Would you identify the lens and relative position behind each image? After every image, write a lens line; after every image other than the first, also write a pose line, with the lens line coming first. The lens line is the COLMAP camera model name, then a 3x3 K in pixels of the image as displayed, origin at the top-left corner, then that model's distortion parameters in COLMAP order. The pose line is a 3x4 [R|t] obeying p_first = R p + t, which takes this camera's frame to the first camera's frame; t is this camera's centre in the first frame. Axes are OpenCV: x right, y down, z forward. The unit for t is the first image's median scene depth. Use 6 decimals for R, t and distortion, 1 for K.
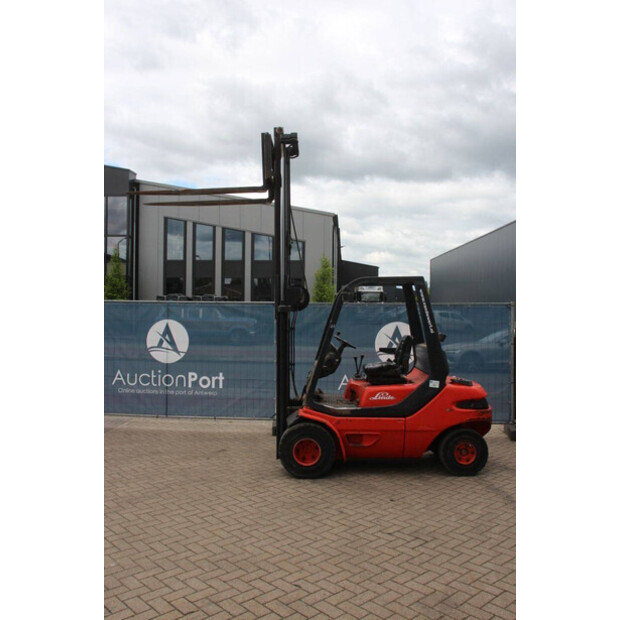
lens RADIAL K [[563.2, 0, 316.1], [0, 563.2, 310.8], [0, 0, 1]] dist [-0.090295, 0.000000]
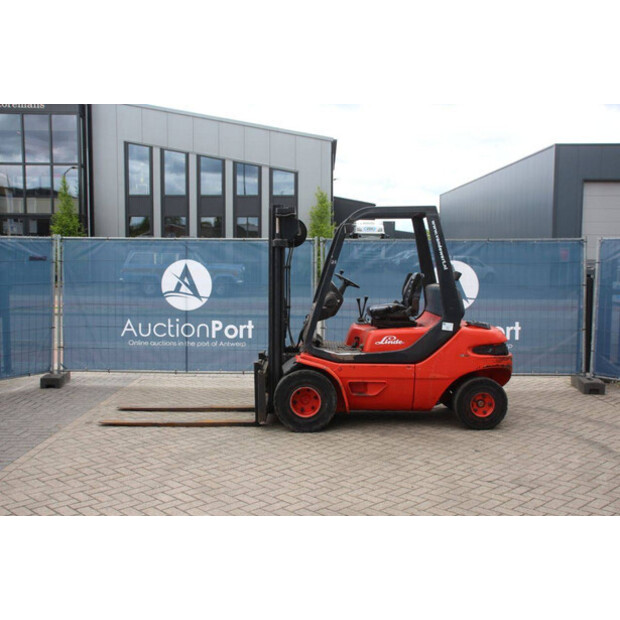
lens RADIAL K [[678.7, 0, 317.0], [0, 678.7, 305.4], [0, 0, 1]] dist [-0.003509, 0.000000]
pose [[0.999933, -0.003560, 0.011002, -0.009064], [0.002793, 0.997616, 0.068949, 0.021208], [-0.011221, -0.068914, 0.997559, -0.076078]]
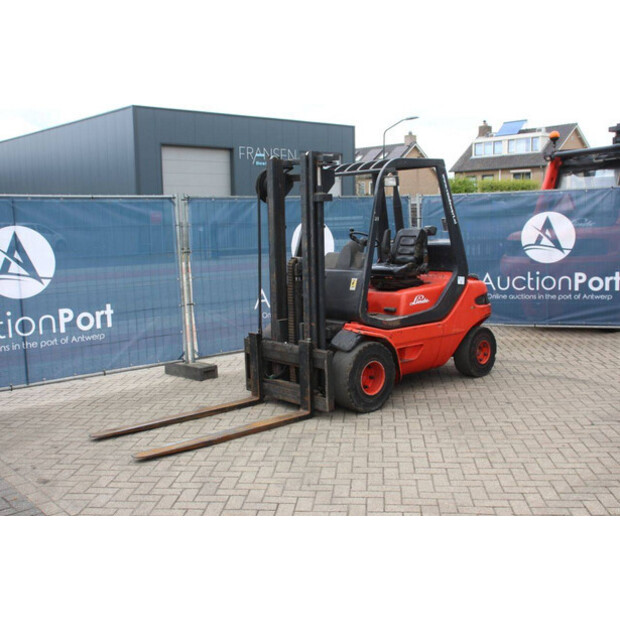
lens RADIAL K [[678.7, 0, 292.8], [0, 678.7, 313.2], [0, 0, 1]] dist [-0.003509, 0.000000]
pose [[0.763457, -0.114472, 0.635633, -0.695815], [0.030541, 0.989465, 0.141512, 0.018710], [-0.645136, -0.088625, 0.758910, 0.332210]]
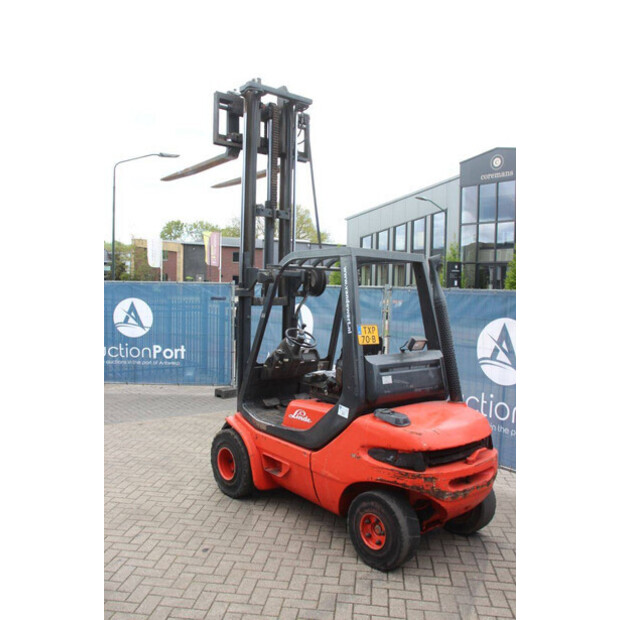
lens RADIAL K [[563.2, 0, 315.9], [0, 563.2, 315.5], [0, 0, 1]] dist [-0.090295, 0.000000]
pose [[0.648539, 0.047090, -0.759724, 0.675501], [-0.022980, 0.998841, 0.042294, -0.007965], [0.760835, -0.009971, 0.648869, 0.546789]]
